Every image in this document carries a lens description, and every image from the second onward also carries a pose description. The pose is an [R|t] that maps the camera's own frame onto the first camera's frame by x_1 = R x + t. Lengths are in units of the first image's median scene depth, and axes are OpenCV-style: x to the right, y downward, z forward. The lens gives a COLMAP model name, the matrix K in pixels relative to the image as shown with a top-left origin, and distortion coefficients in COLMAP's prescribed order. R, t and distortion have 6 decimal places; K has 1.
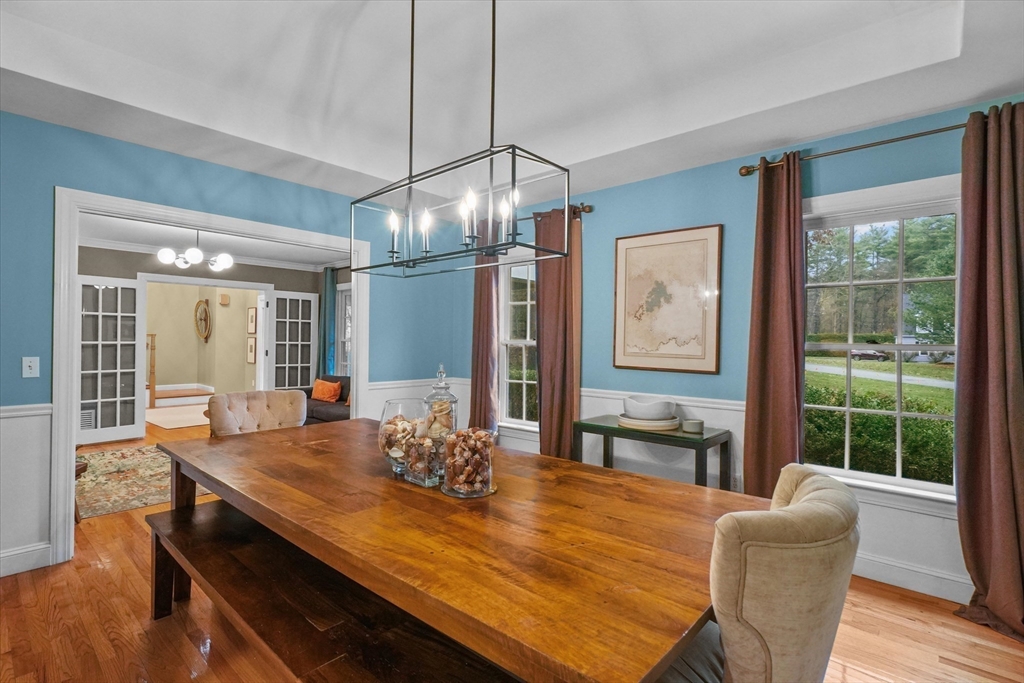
lens RADIAL K [[492.6, 0, 514.1], [0, 492.6, 341.7], [0, 0, 1]] dist [0.000660, -0.000704]
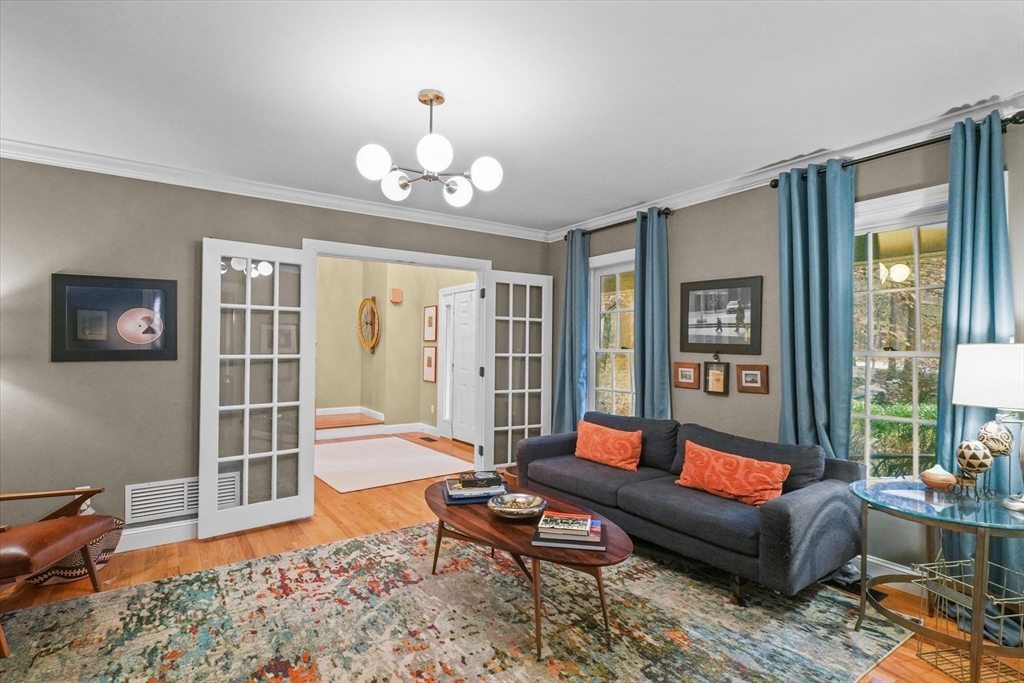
lens RADIAL K [[492.6, 0, 509.3], [0, 492.6, 342.1], [0, 0, 1]] dist [0.000660, -0.000704]
pose [[0.975443, -0.006234, -0.220164, -0.325816], [0.002843, 0.999872, -0.015716, -0.004211], [0.220233, 0.014704, 0.975336, 0.396485]]
